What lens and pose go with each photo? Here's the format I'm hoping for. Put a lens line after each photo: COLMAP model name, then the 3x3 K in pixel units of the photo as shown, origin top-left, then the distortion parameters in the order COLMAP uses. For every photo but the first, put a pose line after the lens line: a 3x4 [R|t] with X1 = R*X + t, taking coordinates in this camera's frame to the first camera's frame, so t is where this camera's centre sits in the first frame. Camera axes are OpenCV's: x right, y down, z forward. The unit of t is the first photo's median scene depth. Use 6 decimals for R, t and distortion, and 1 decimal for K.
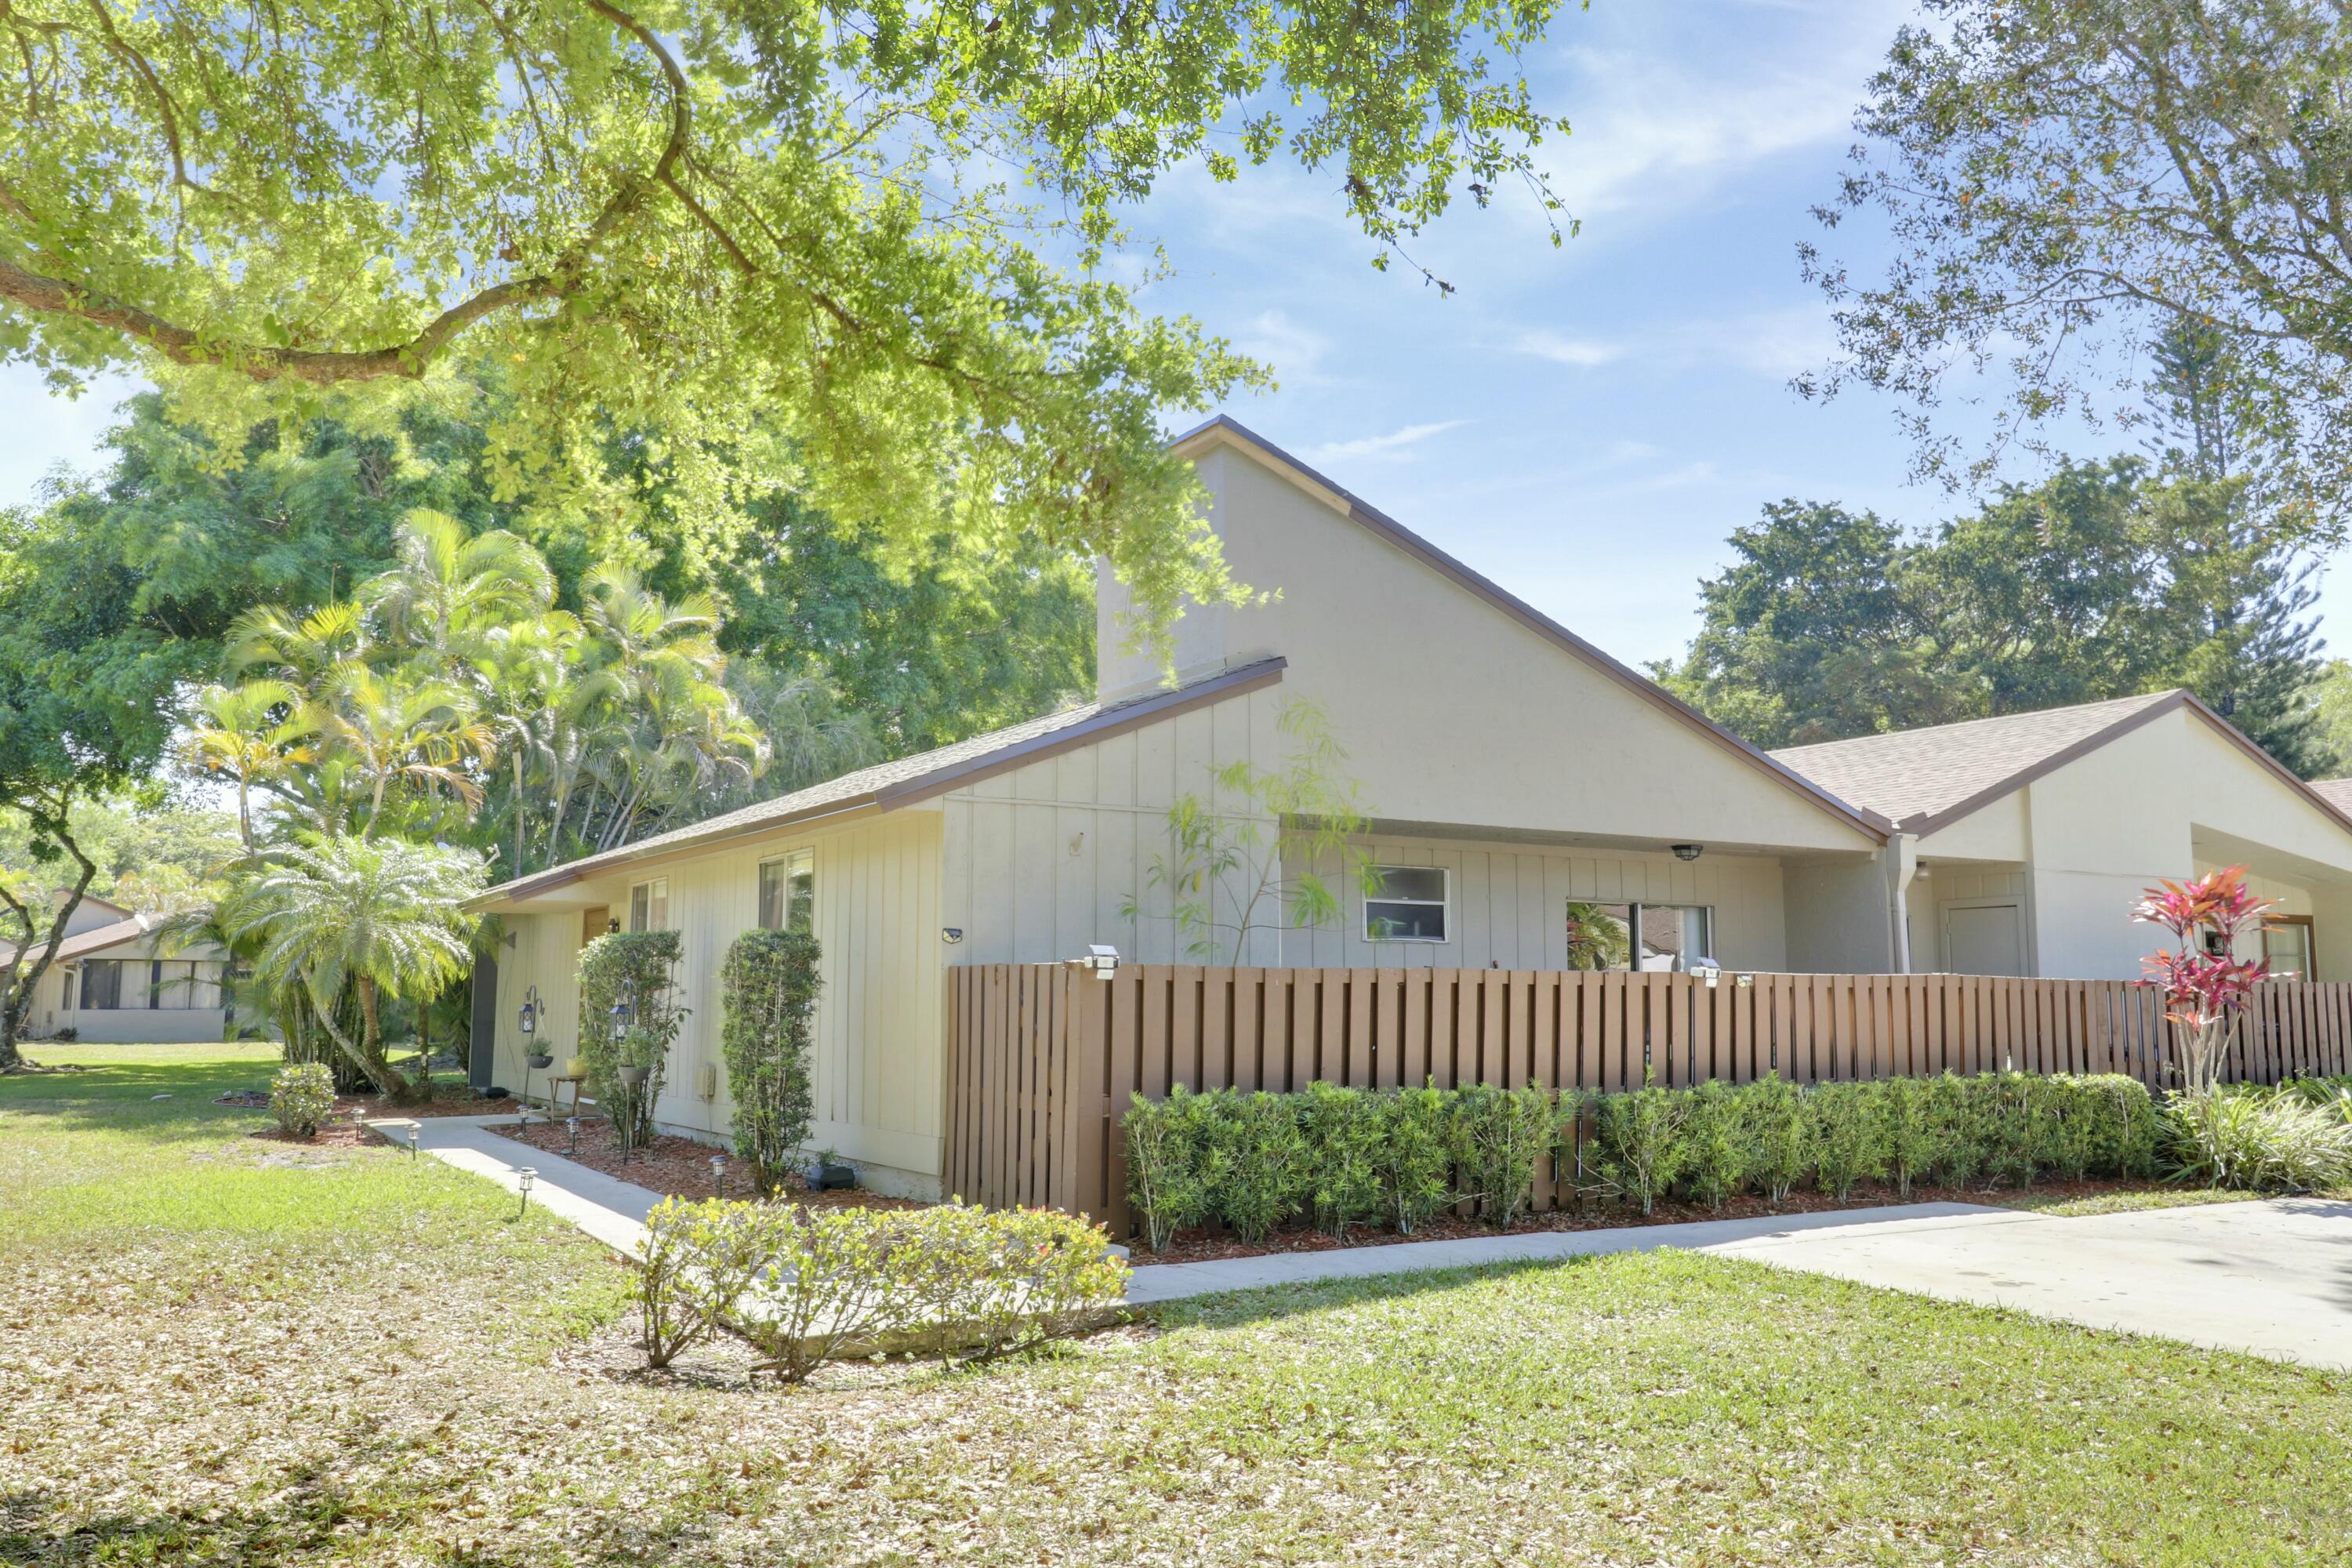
lens RADIAL K [[1778.3, 0, 1201.0], [0, 1778.3, 831.9], [0, 0, 1]] dist [0.108443, 0.000916]
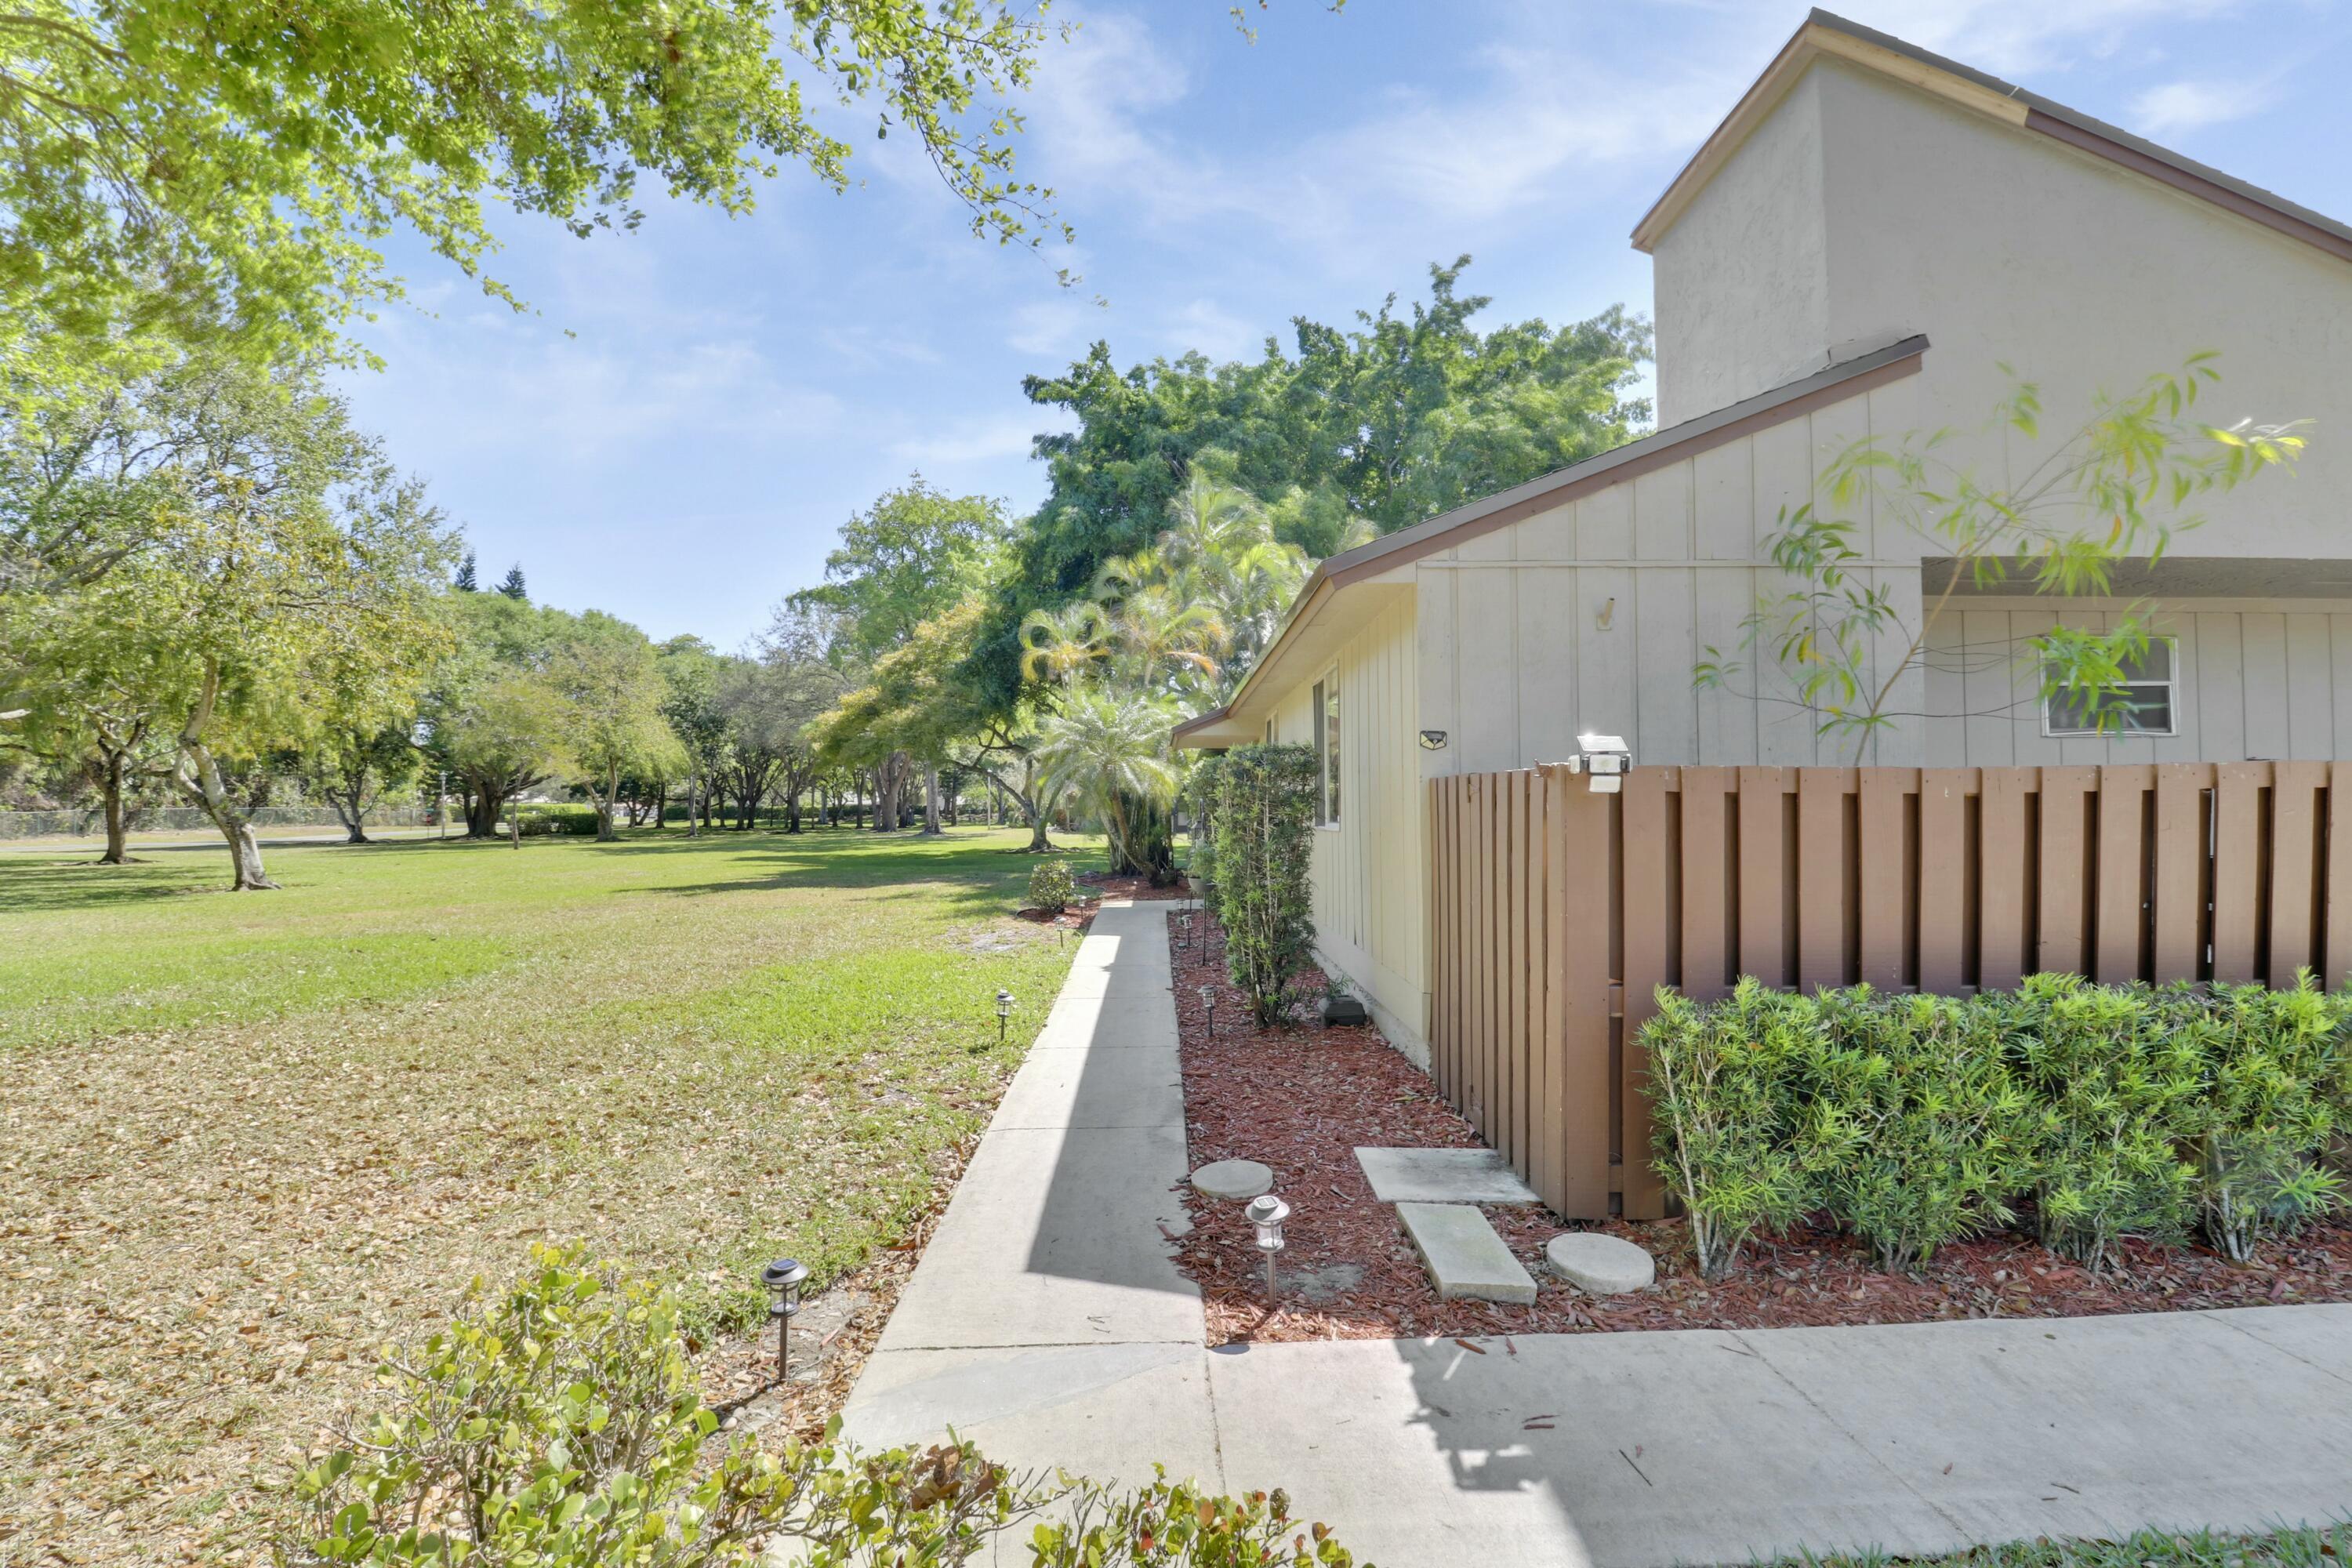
lens RADIAL K [[1079.4, 0, 1189.0], [0, 1079.4, 789.2], [0, 0, 1]] dist [0.000354, -0.013637]
pose [[0.863923, -0.017713, -0.503312, 0.006489], [0.056004, 0.996562, 0.061057, 0.049038], [0.500500, -0.080936, 0.861945, 0.585421]]
